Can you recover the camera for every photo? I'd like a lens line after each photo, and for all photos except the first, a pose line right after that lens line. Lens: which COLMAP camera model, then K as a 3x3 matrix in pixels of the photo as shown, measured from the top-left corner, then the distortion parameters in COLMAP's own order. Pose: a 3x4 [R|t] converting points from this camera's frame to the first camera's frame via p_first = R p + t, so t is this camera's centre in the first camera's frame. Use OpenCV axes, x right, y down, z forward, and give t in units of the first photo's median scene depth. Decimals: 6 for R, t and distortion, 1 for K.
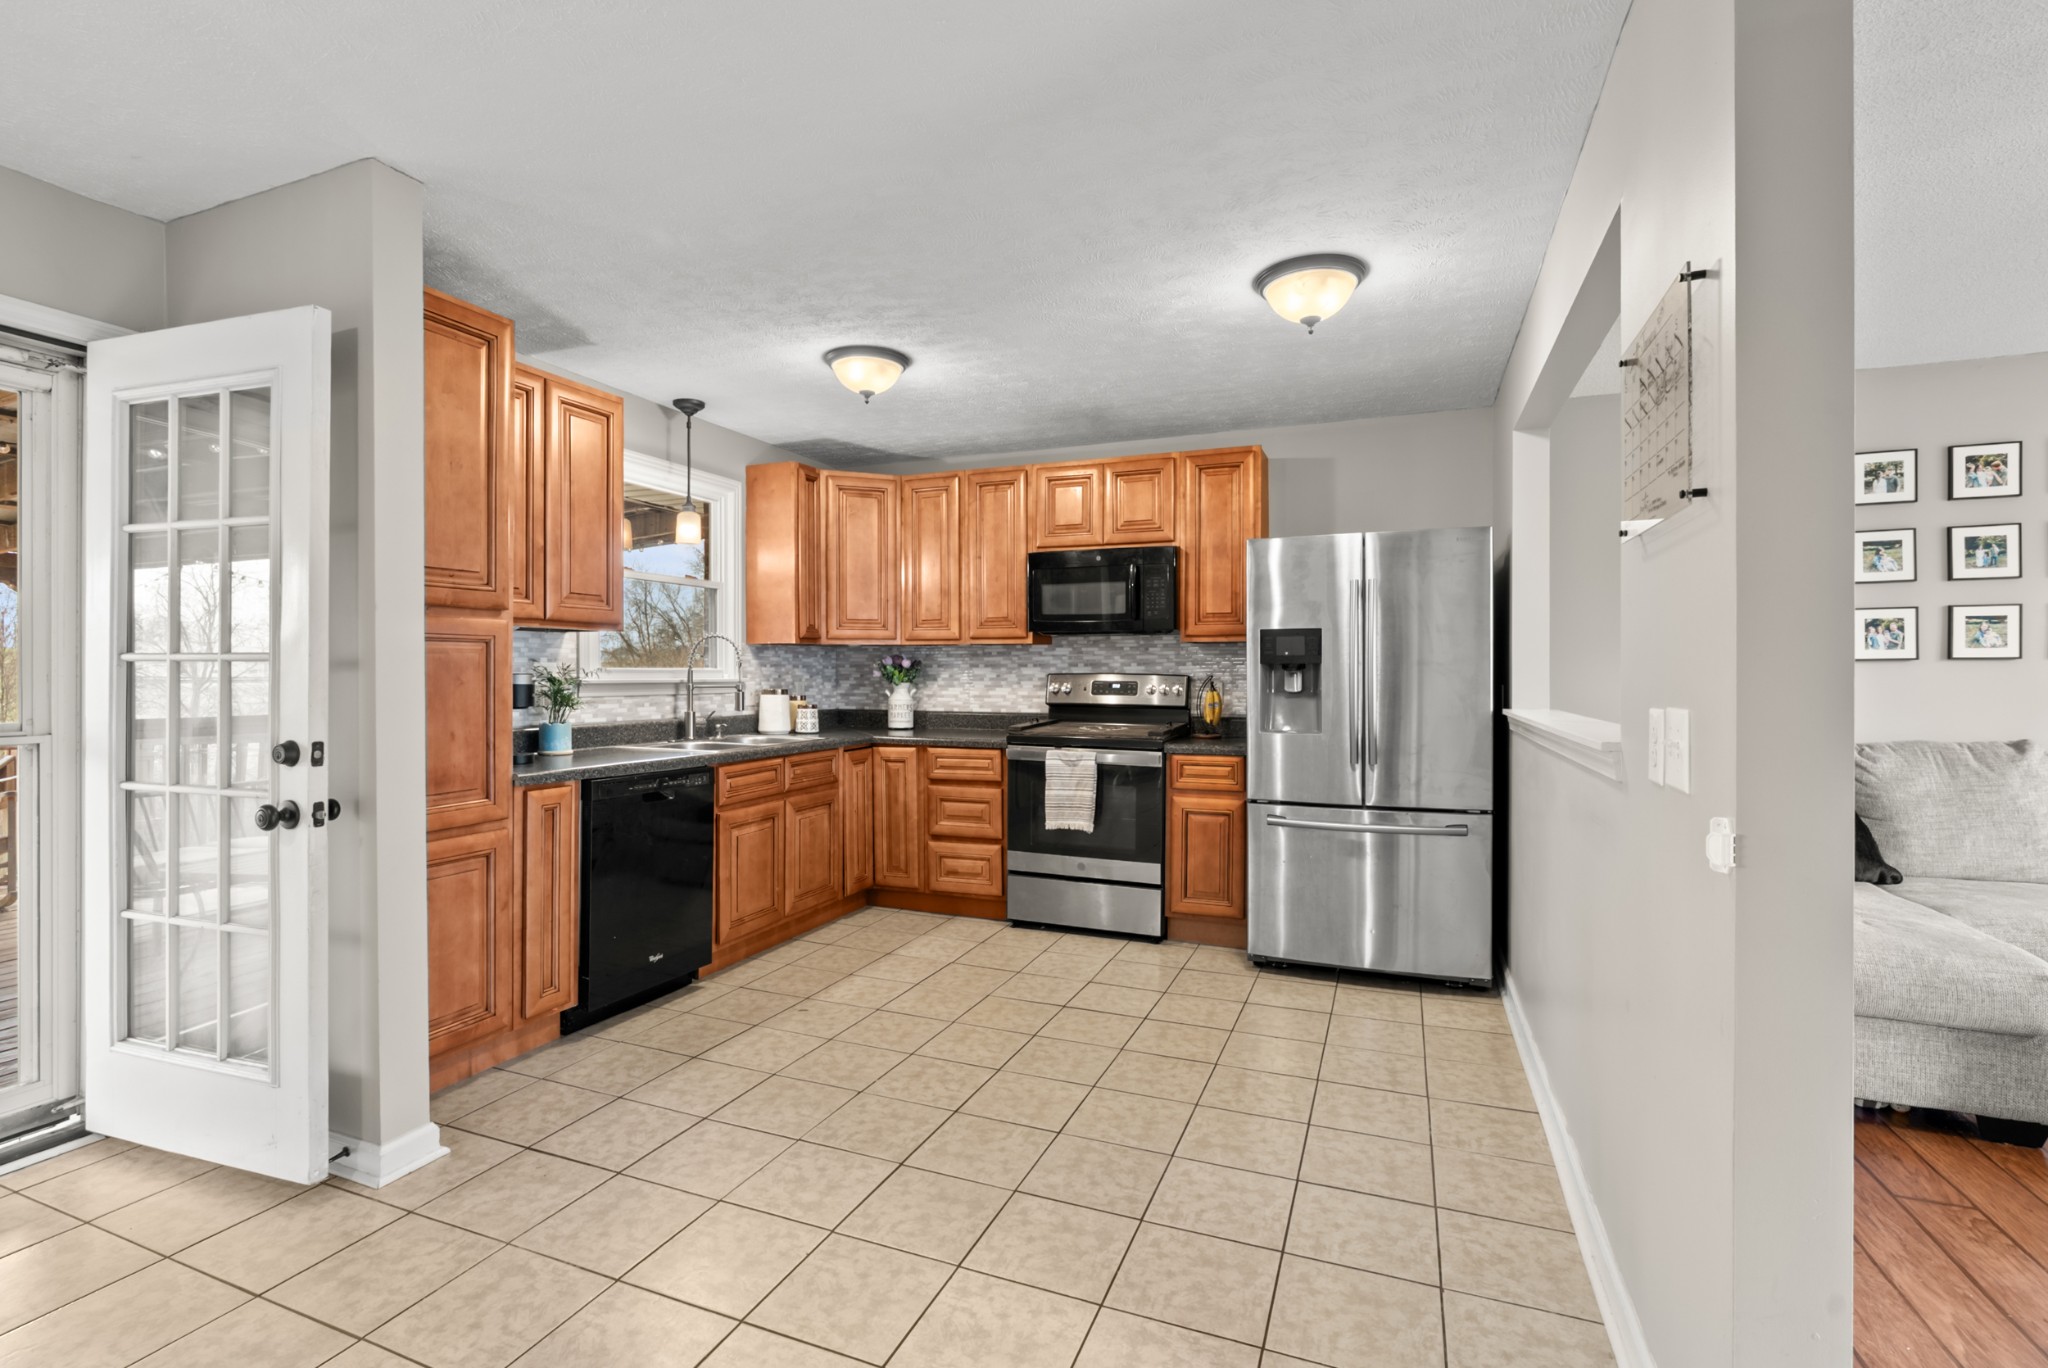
lens RADIAL K [[936.1, 0, 1018.4], [0, 936.1, 676.7], [0, 0, 1]] dist [-0.003684, -0.000013]
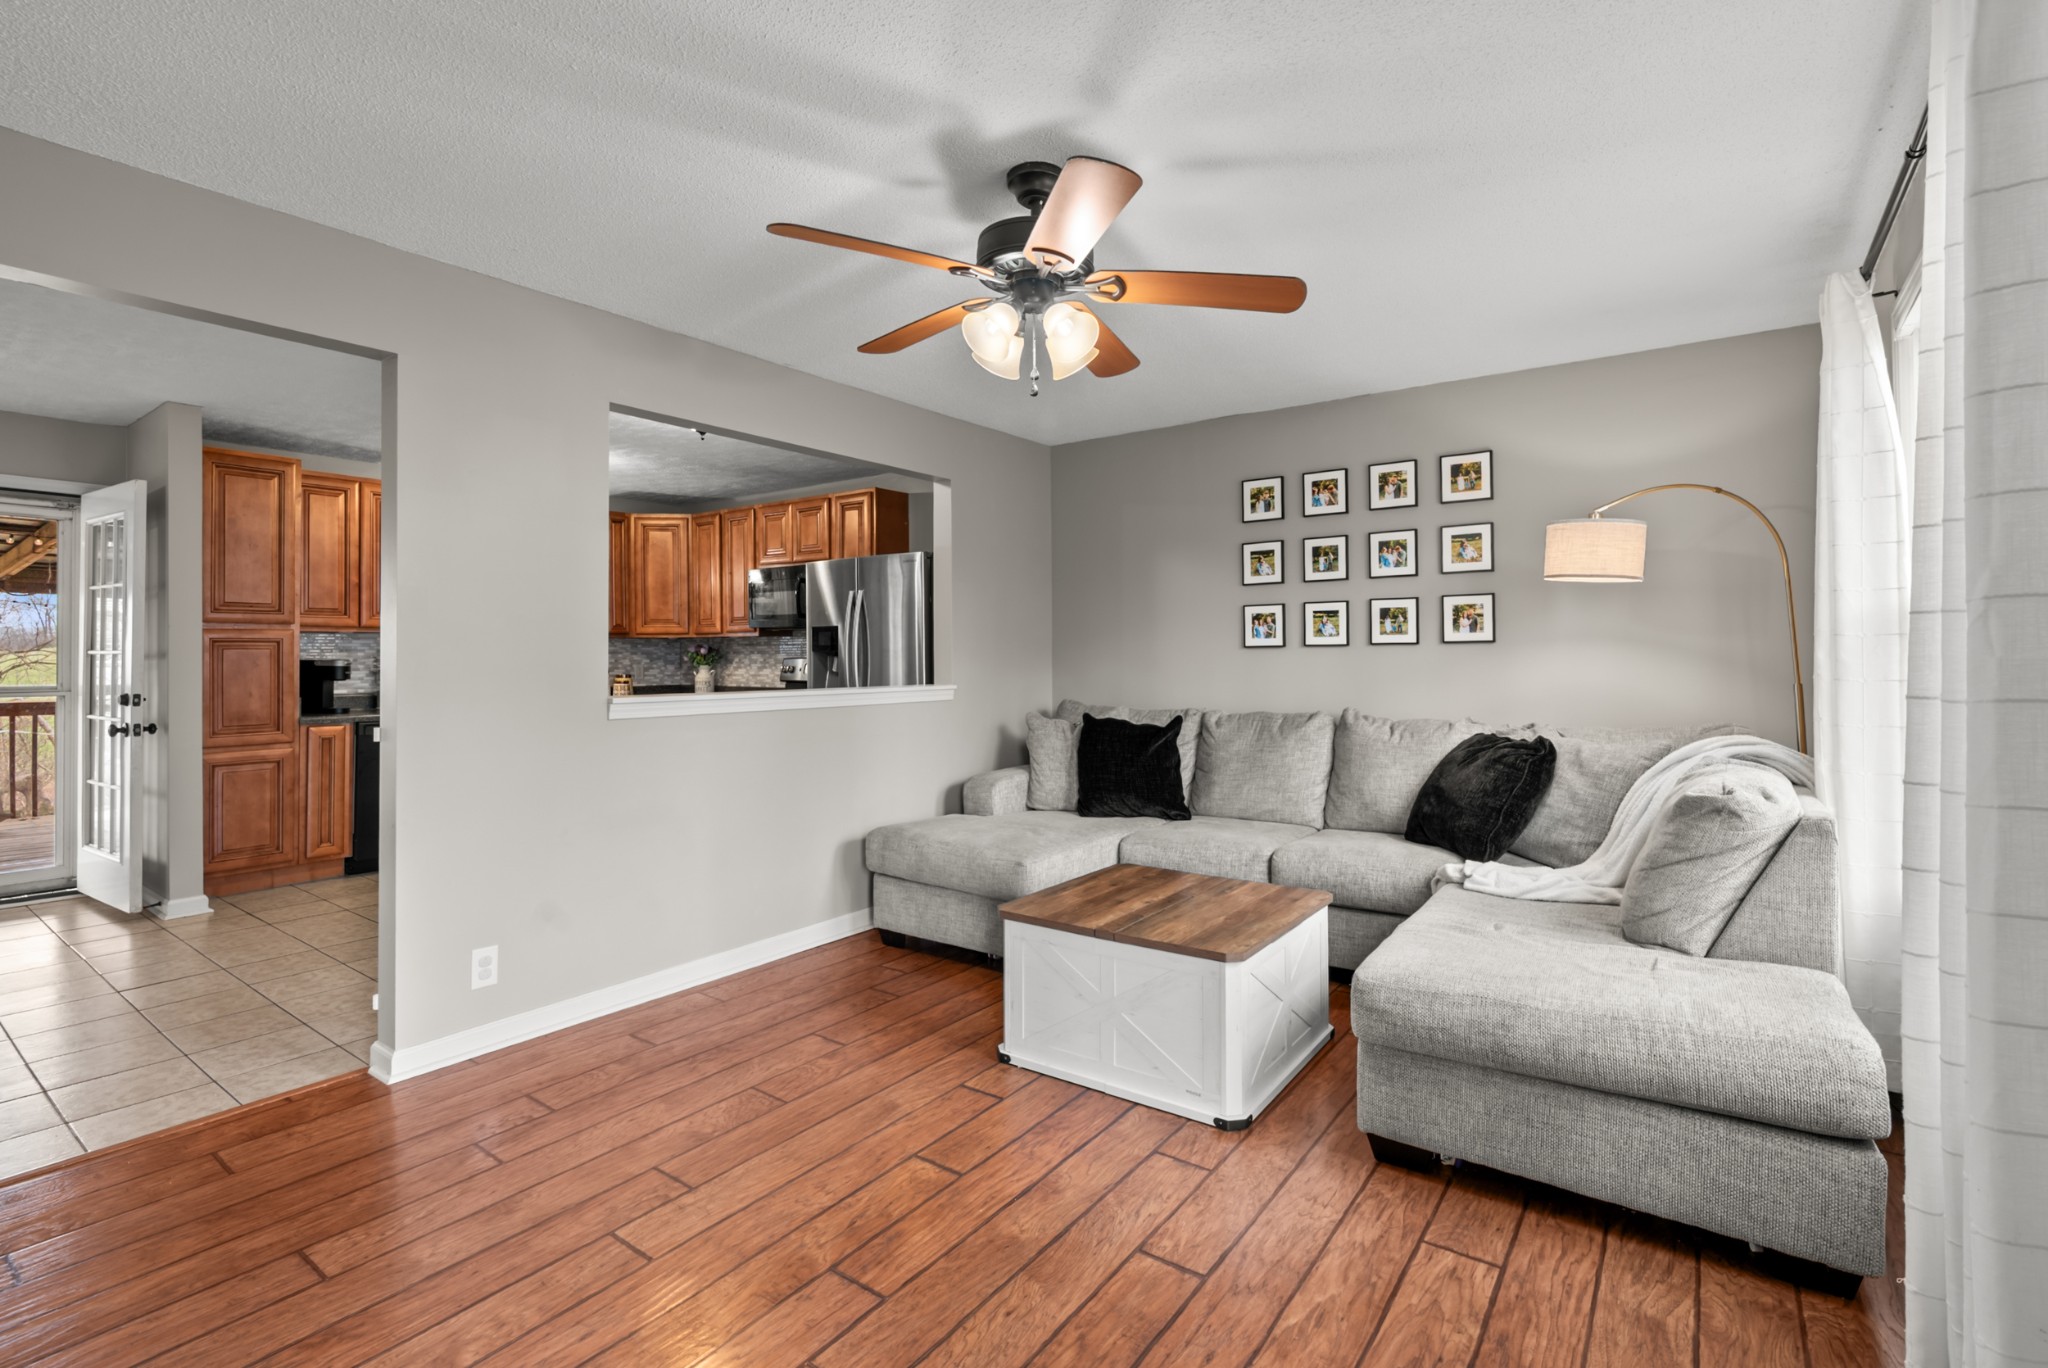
lens RADIAL K [[945.8, 0, 1026.1], [0, 945.8, 646.2], [0, 0, 1]] dist [-0.003796, 0.000677]
pose [[0.969727, -0.004725, -0.244146, 0.991161], [0.001400, 0.999904, -0.013791, -0.002023], [0.244188, 0.013032, 0.969640, -0.314212]]
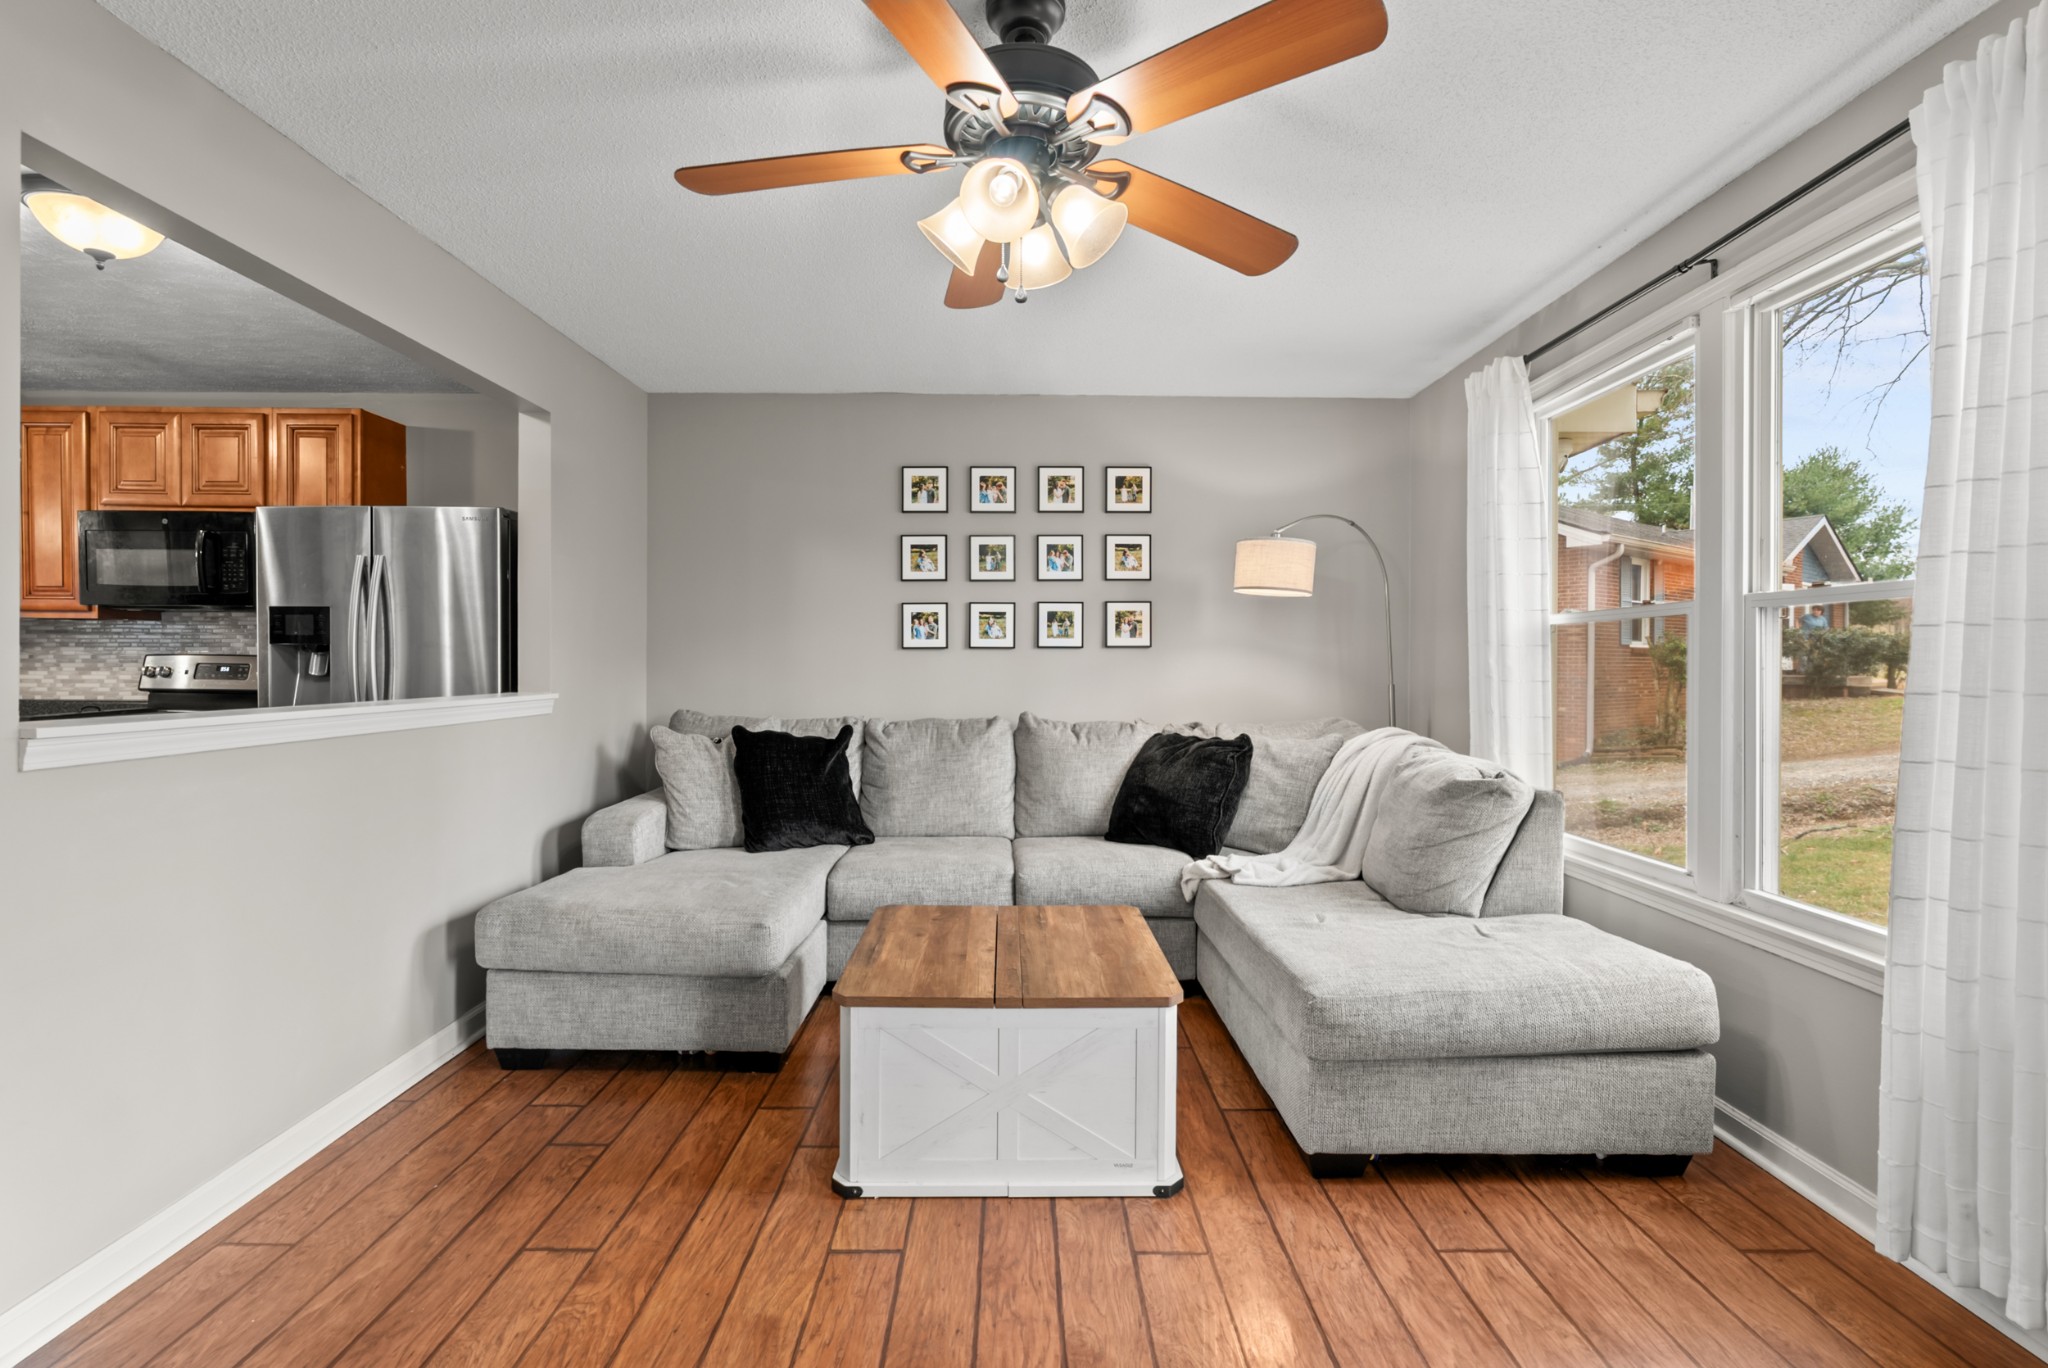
lens RADIAL K [[930.1, 0, 1022.4], [0, 930.1, 671.3], [0, 0, 1]] dist [-0.017115, 0.009288]
pose [[0.926181, 0.003042, 0.377068, 0.648434], [-0.005943, 0.999961, 0.006532, 0.002207], [-0.377034, -0.008291, 0.926162, -0.114091]]
